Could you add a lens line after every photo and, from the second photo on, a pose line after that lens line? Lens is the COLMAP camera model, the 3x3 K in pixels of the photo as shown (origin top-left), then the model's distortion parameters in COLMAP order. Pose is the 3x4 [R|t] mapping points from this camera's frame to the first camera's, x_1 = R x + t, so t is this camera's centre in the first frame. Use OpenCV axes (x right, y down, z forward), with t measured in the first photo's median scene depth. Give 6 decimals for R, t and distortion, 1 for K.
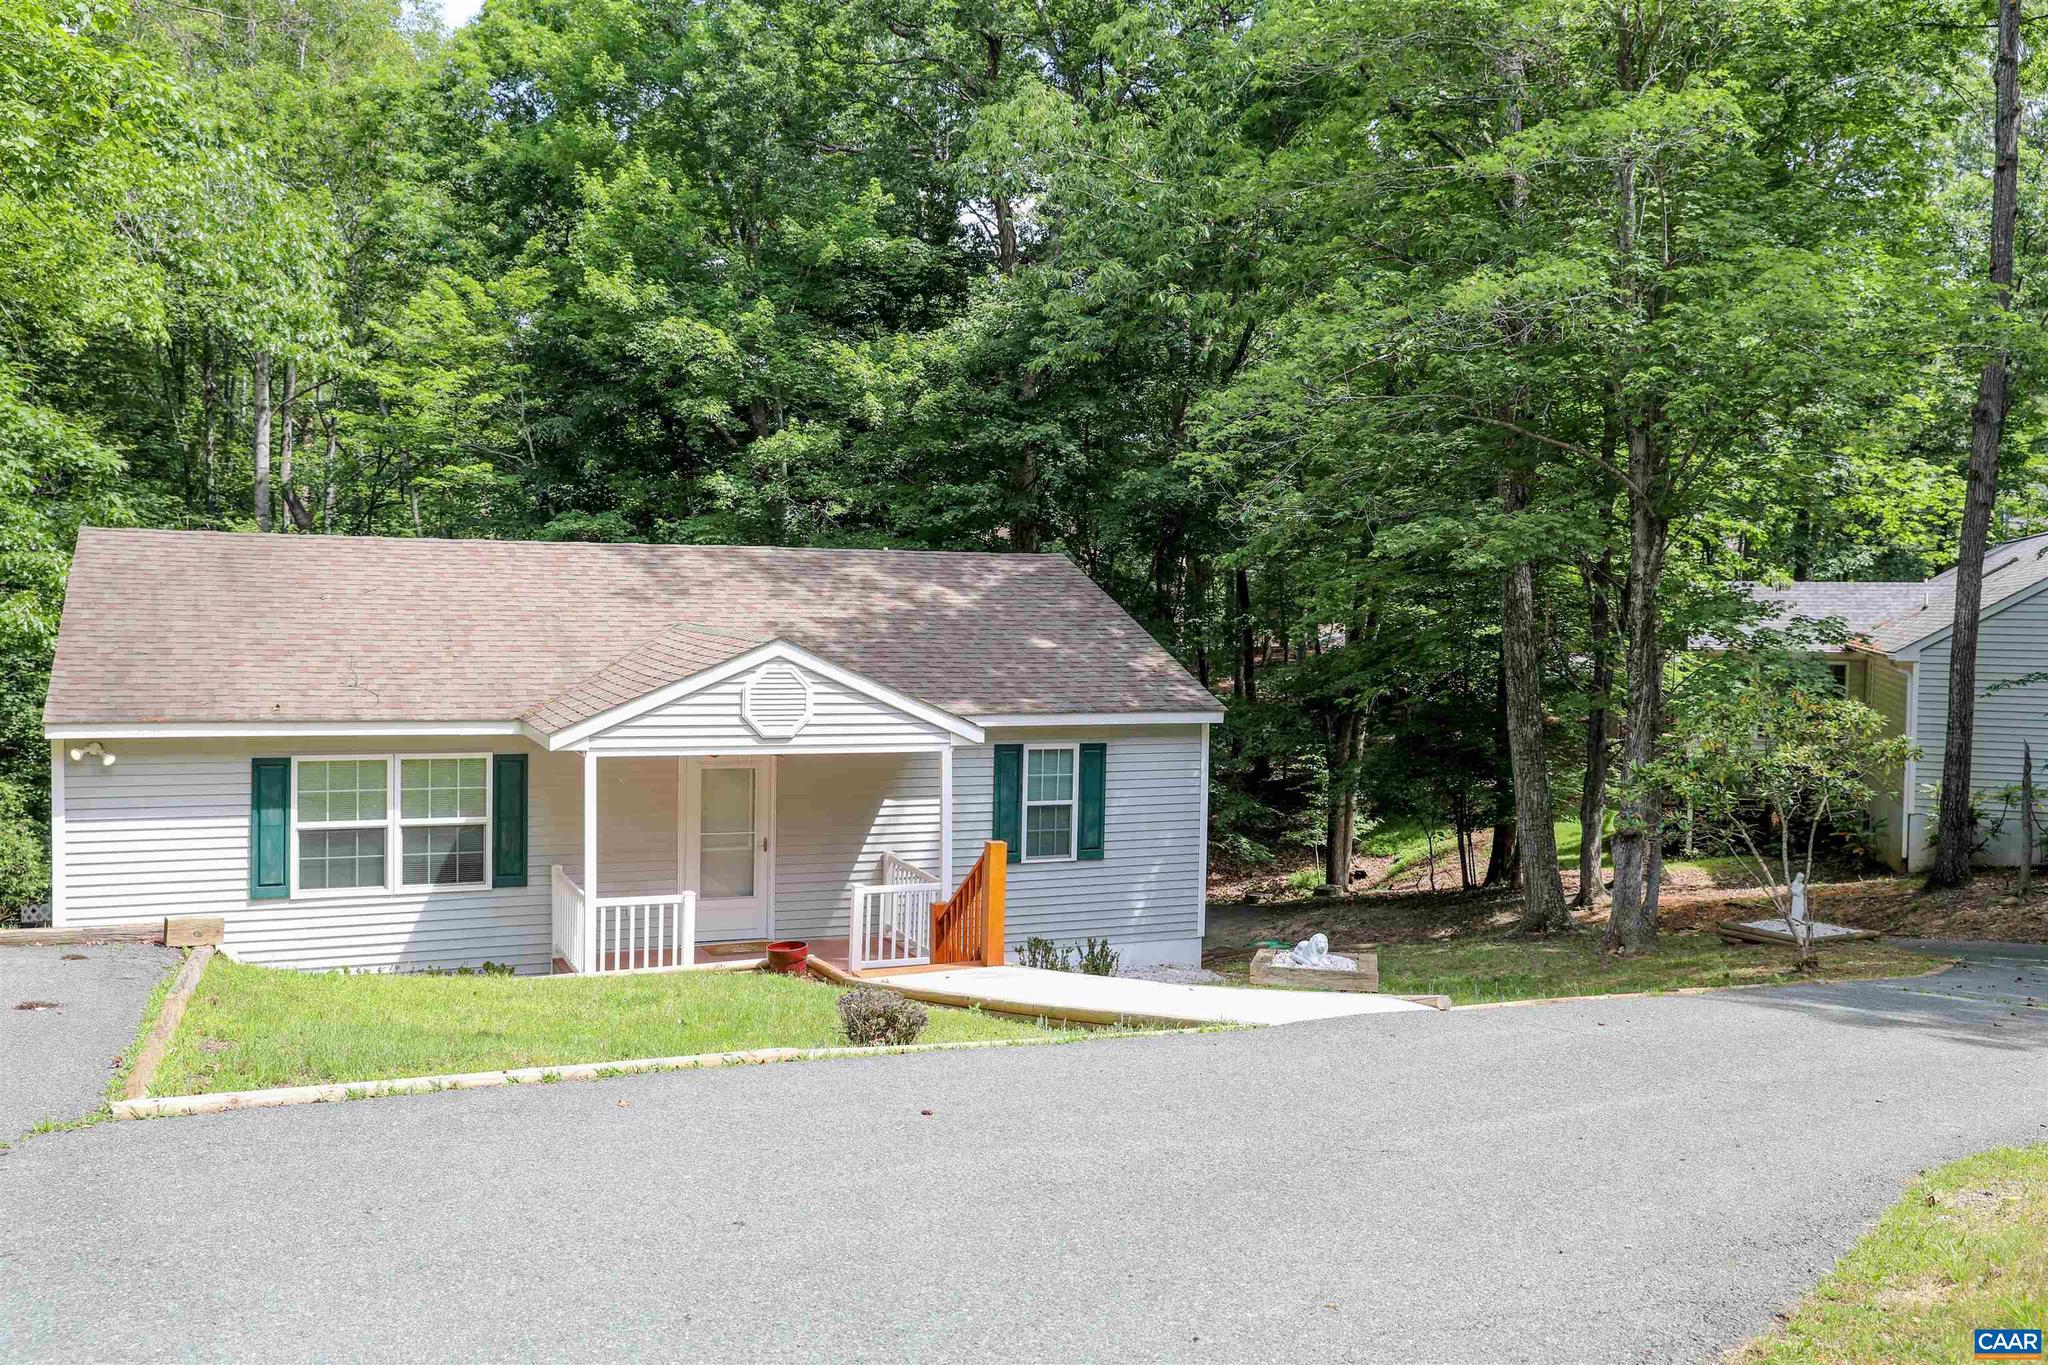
lens RADIAL K [[1785.4, 0, 1024.0], [0, 1785.4, 682.5], [0, 0, 1]] dist [-0.008968, -0.003372]
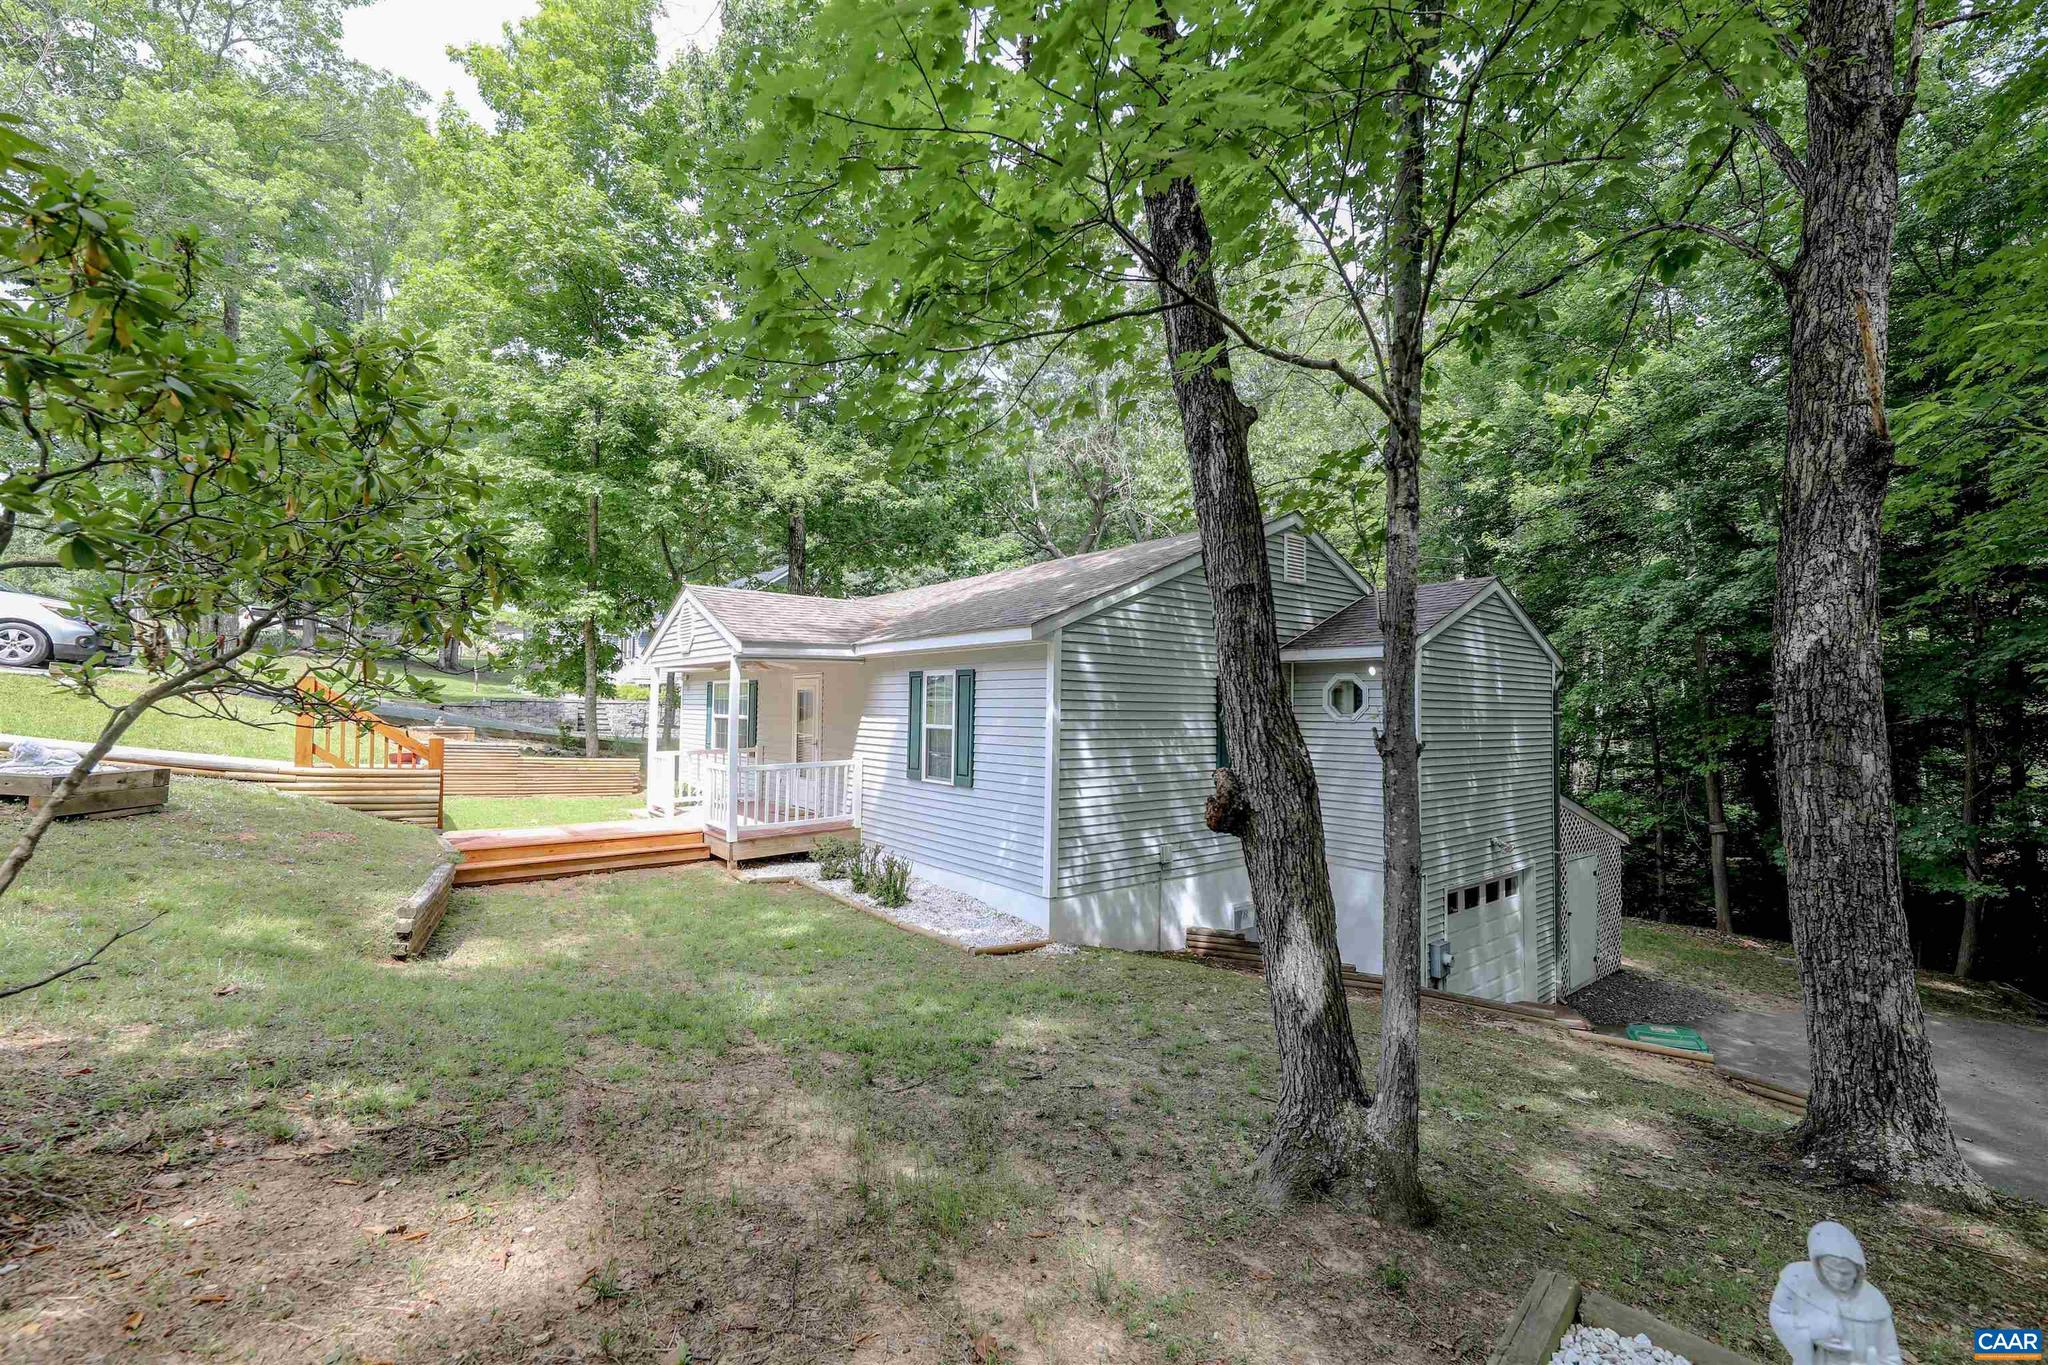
lens RADIAL K [[846.8, 0, 1031.7], [0, 846.8, 688.7], [0, 0, 1]] dist [-0.000371, -0.007299]
pose [[0.249421, -0.045152, -0.967342, 0.583813], [-0.060102, 0.996265, -0.061999, 0.082965], [0.966528, 0.073603, 0.245775, 1.060710]]
